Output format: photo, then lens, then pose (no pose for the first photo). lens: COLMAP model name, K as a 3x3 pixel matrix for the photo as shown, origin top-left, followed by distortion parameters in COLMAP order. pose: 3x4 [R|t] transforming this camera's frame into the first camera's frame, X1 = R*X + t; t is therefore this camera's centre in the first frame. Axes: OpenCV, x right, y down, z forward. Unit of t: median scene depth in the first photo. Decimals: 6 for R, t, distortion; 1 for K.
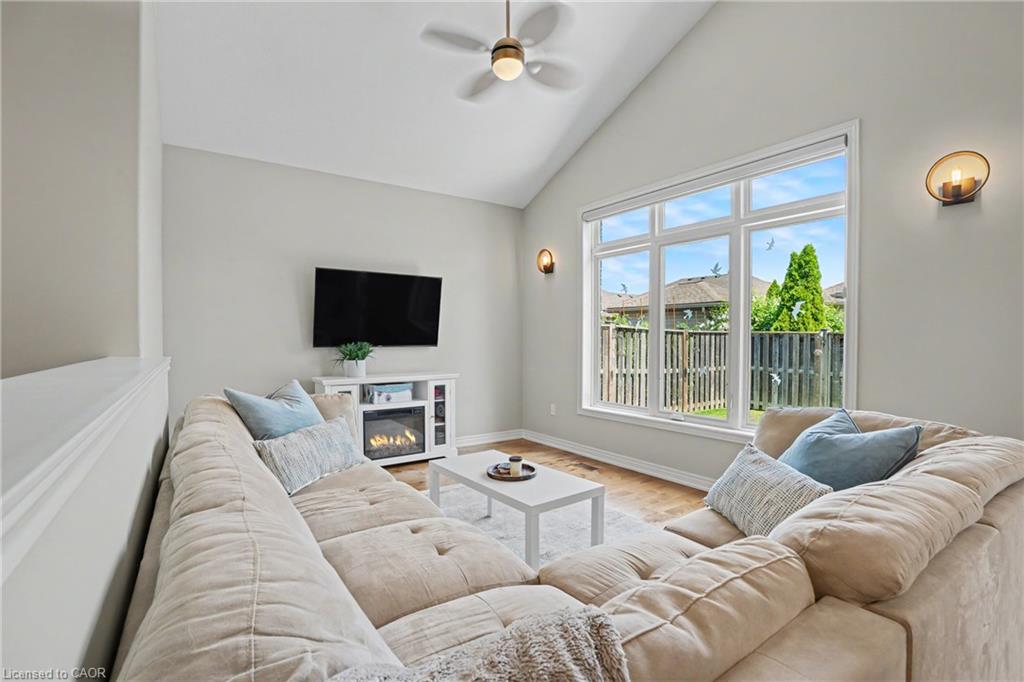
lens RADIAL K [[467.8, 0, 525.6], [0, 467.8, 347.8], [0, 0, 1]] dist [-0.033534, 0.008672]
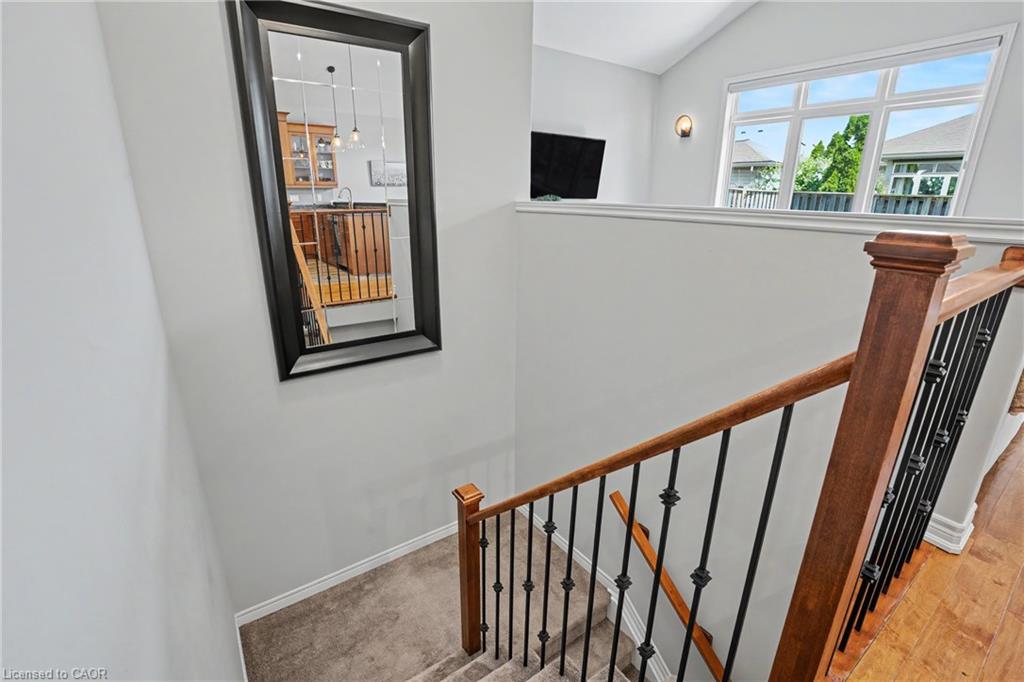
lens RADIAL K [[467.8, 0, 508.9], [0, 467.8, 320.1], [0, 0, 1]] dist [-0.033534, 0.008672]
pose [[0.999810, 0.018653, -0.005661, -0.185974], [-0.016722, 0.969965, 0.242669, 0.006095], [0.010017, -0.242528, 0.970093, -0.123153]]
